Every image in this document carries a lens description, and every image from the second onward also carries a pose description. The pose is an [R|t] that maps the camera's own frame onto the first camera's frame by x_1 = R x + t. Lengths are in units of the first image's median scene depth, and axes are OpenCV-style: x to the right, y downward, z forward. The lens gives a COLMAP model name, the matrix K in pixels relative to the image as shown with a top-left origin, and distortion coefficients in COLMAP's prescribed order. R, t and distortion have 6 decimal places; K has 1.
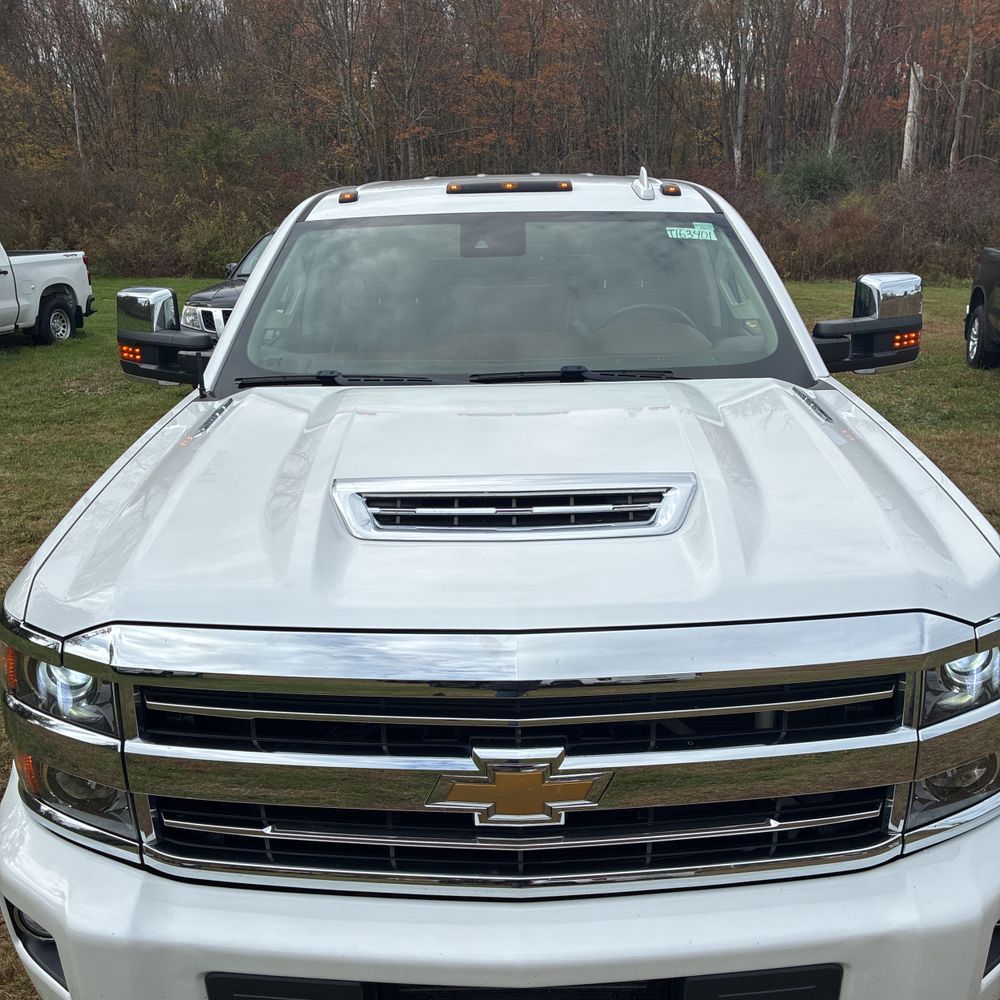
lens RADIAL K [[1005.3, 0, 509.9], [0, 1005.3, 500.2], [0, 0, 1]] dist [0.031221, -0.028826]
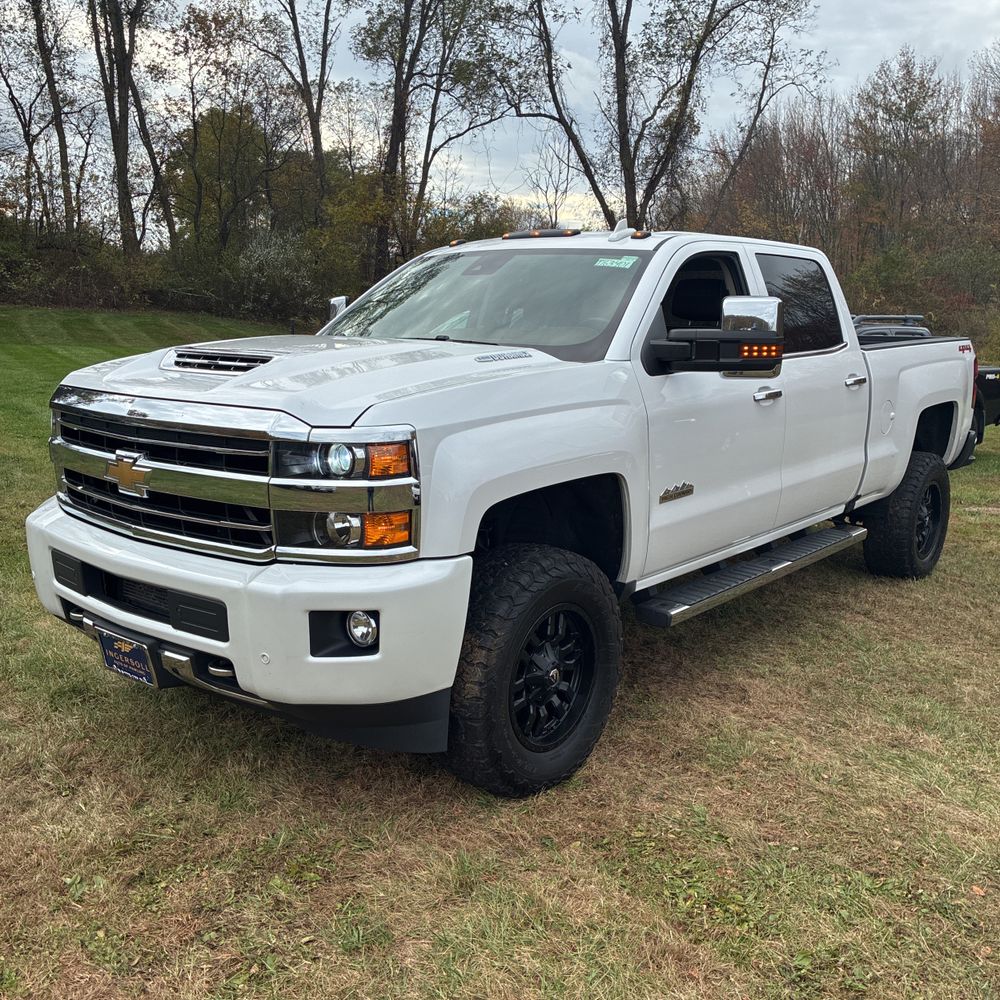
lens RADIAL K [[1006.3, 0, 502.7], [0, 1006.3, 506.2], [0, 0, 1]] dist [0.026620, -0.005724]
pose [[0.769172, 0.149793, -0.621238, 0.904805], [-0.220899, 0.974536, -0.038521, 0.125997], [0.599648, 0.166860, 0.782675, -0.068926]]
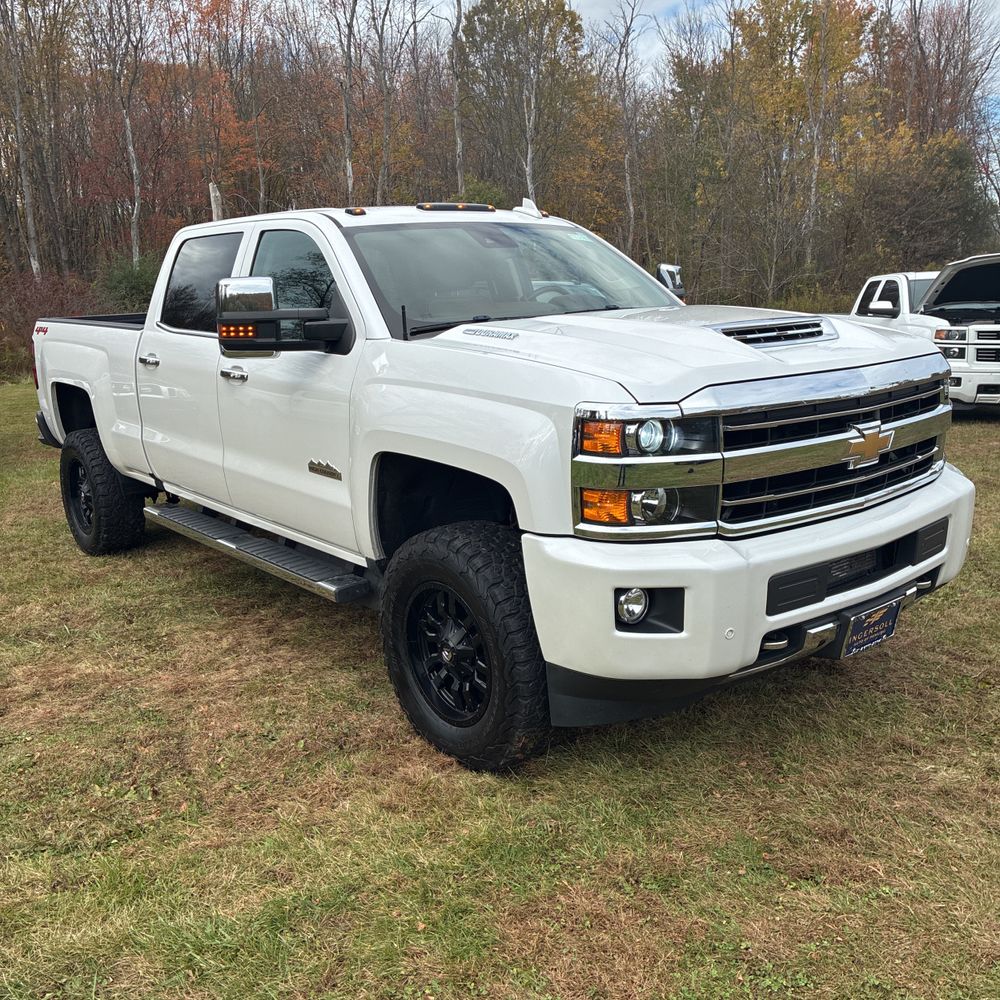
lens RADIAL K [[1004.7, 0, 504.2], [0, 1004.7, 498.4], [0, 0, 1]] dist [0.023182, -0.011084]
pose [[0.769895, -0.143052, 0.621931, -0.889299], [0.210911, 0.976827, -0.036407, 0.149607], [-0.602310, 0.159202, 0.782226, -0.067614]]
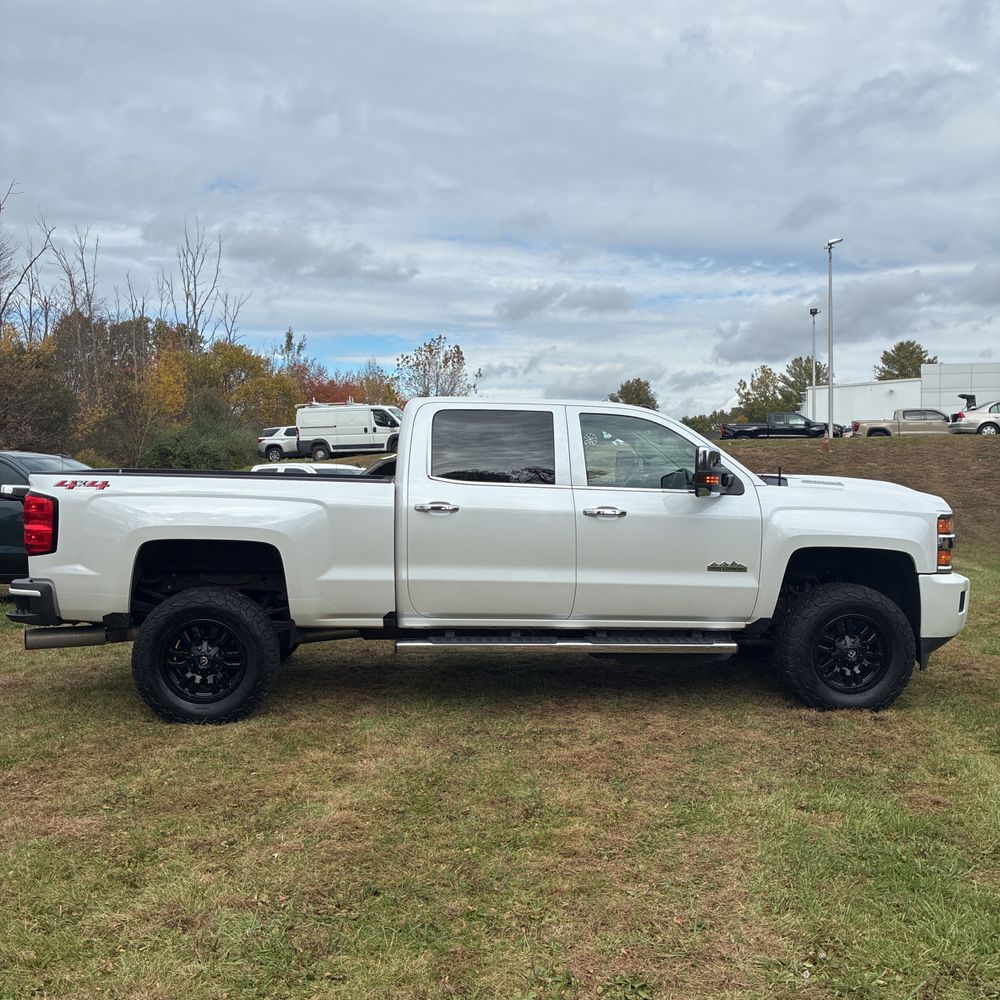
lens RADIAL K [[1004.7, 0, 504.2], [0, 1004.7, 498.4], [0, 0, 1]] dist [0.023182, -0.011084]
pose [[-0.097894, -0.015929, 0.995069, -2.150026], [0.288888, 0.956364, 0.043730, -0.302027], [-0.952345, 0.291745, -0.089021, 1.528686]]
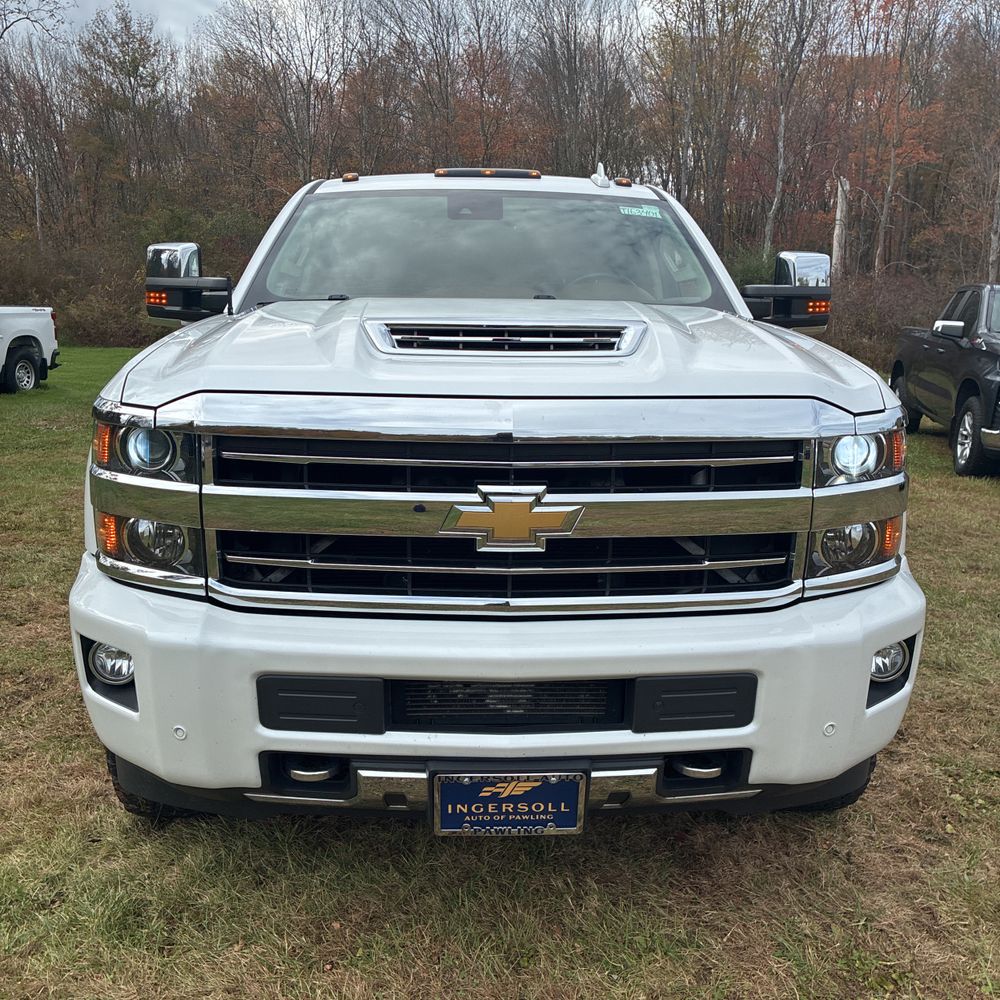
lens RADIAL K [[1004.7, 0, 504.2], [0, 1004.7, 498.4], [0, 0, 1]] dist [0.023182, -0.011084]
pose [[0.998514, 0.022932, 0.049431, -0.031410], [-0.018058, 0.995130, -0.096903, 0.184949], [-0.051412, 0.095866, 0.994066, -0.141502]]
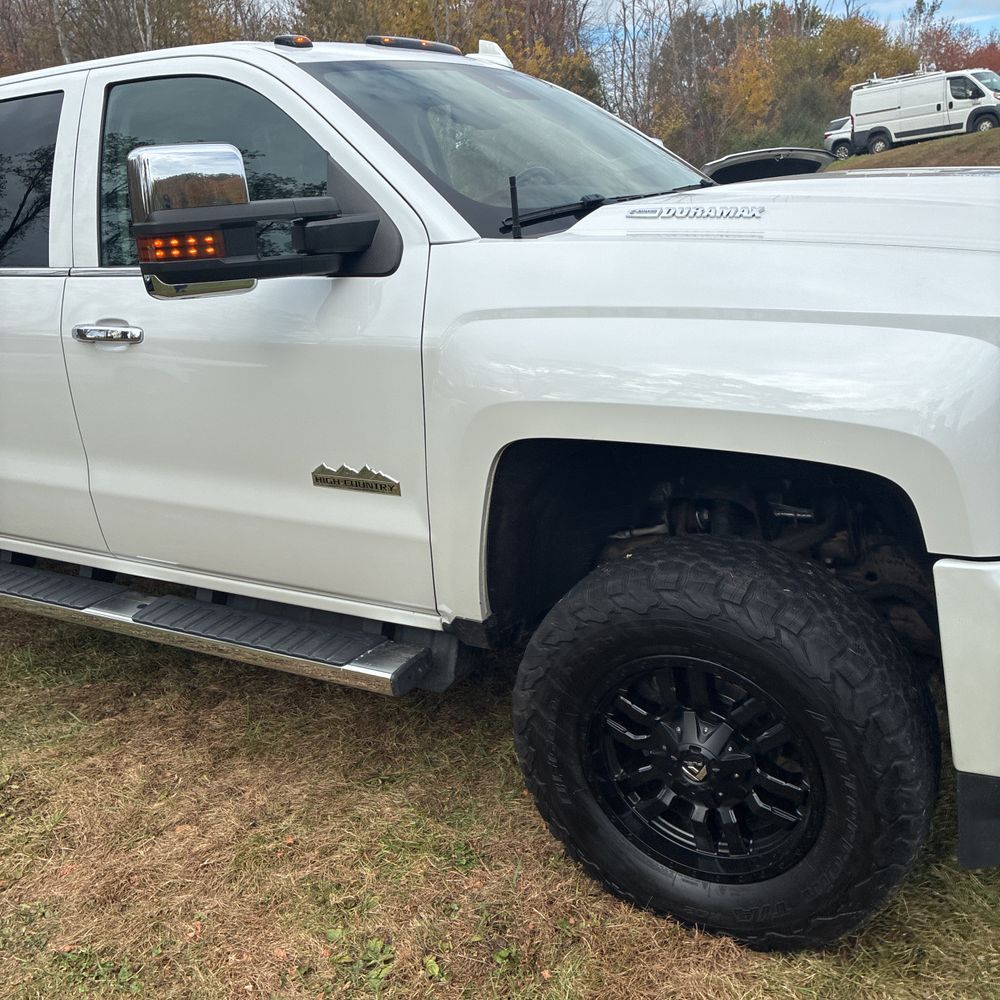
lens RADIAL K [[1007.8, 0, 488.7], [0, 1007.8, 493.1], [0, 0, 1]] dist [0.016632, 0.002337]
pose [[0.510089, -0.268304, 0.817204, -0.830083], [0.327980, 0.938990, 0.103568, -0.006476], [-0.795134, 0.215198, 0.566967, 0.527229]]
